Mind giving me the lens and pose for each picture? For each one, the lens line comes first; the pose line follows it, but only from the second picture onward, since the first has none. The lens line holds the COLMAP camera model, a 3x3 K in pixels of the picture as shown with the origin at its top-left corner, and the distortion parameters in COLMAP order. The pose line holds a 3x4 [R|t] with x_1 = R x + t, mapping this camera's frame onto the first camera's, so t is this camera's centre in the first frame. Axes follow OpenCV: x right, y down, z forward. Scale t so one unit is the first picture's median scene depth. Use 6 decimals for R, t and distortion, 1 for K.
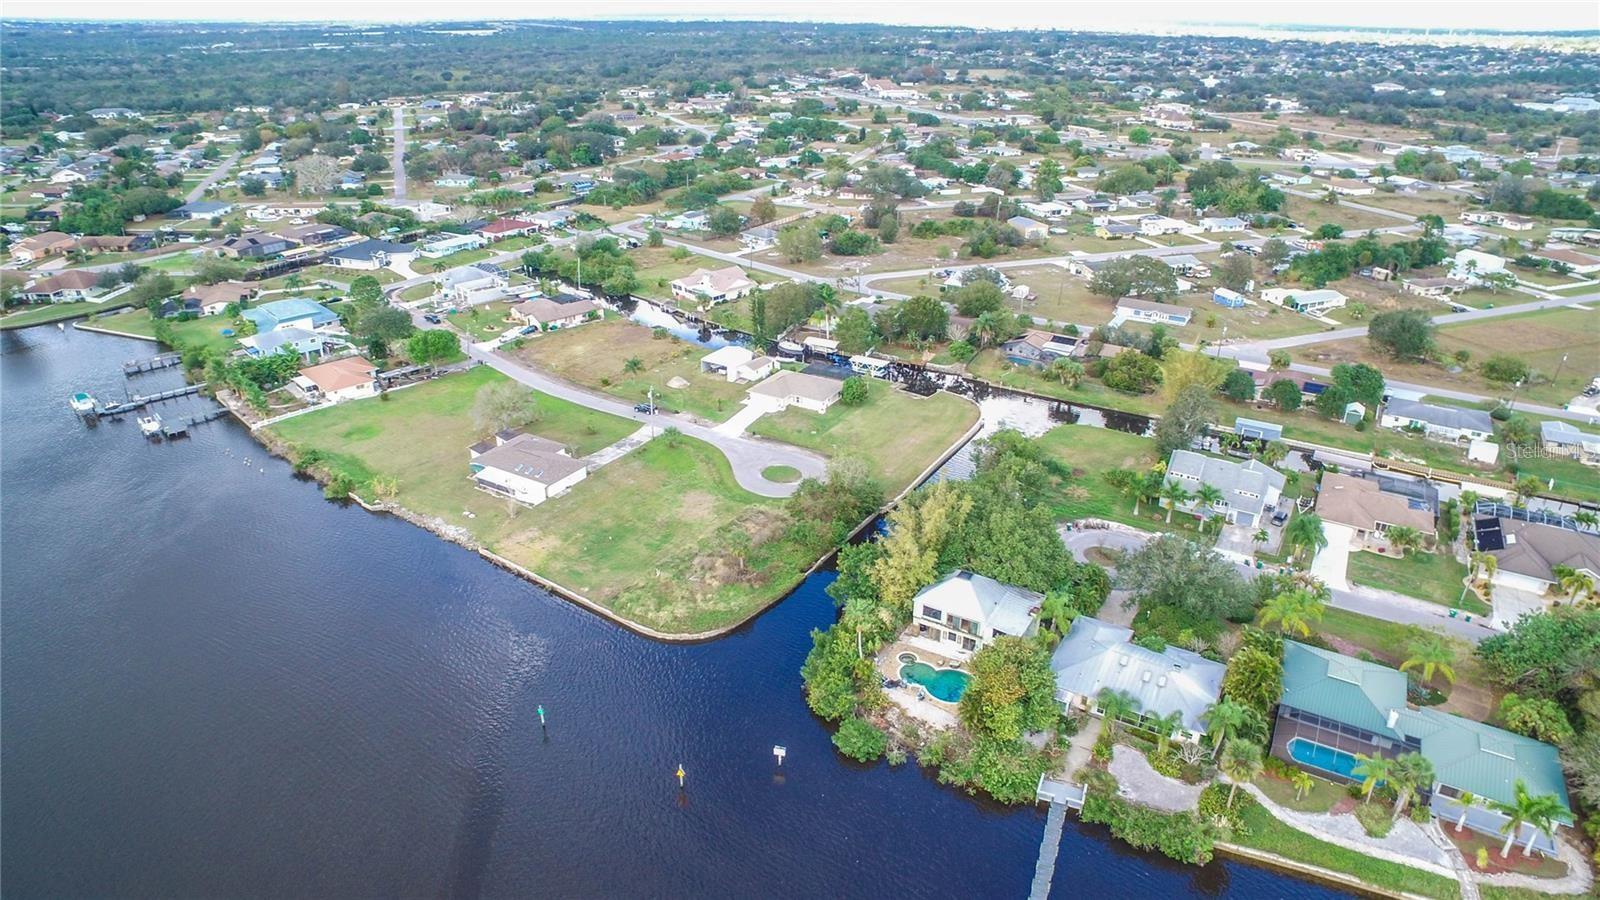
lens RADIAL K [[979.7, 0, 800.0], [0, 979.7, 450.0], [0, 0, 1]] dist [-0.134558, 0.099198]
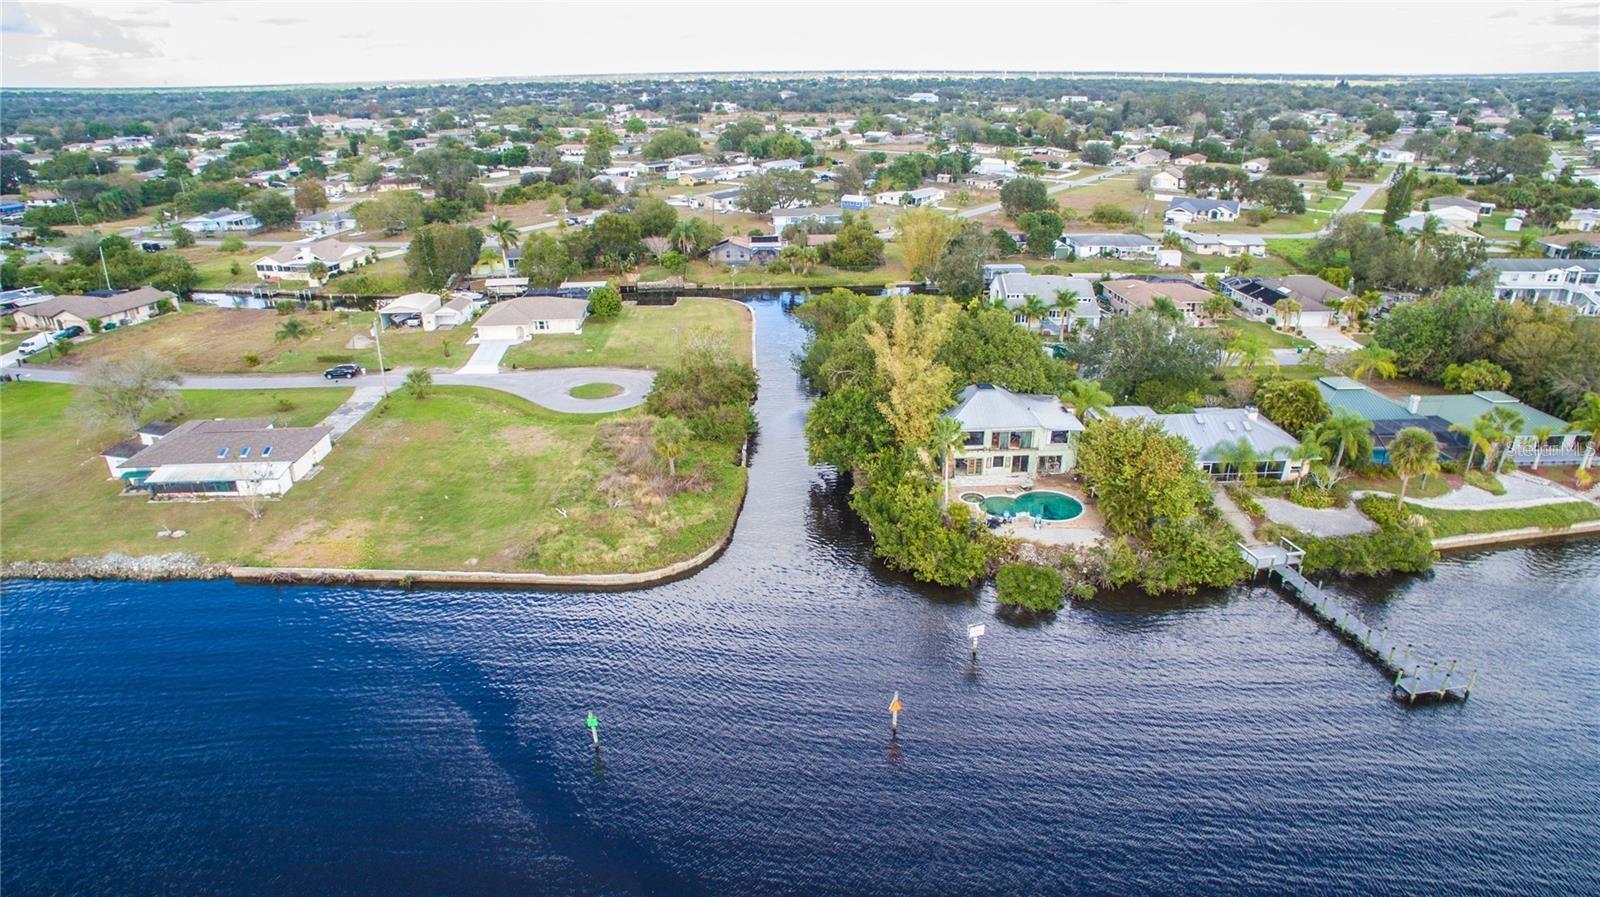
lens RADIAL K [[931.8, 0, 796.8], [0, 931.8, 448.4], [0, 0, 1]] dist [-0.123530, 0.088418]
pose [[0.833259, -0.225494, 0.504809, -0.261636], [0.245772, 0.968948, 0.027140, 0.086390], [-0.495253, 0.101453, 0.862804, 0.303938]]
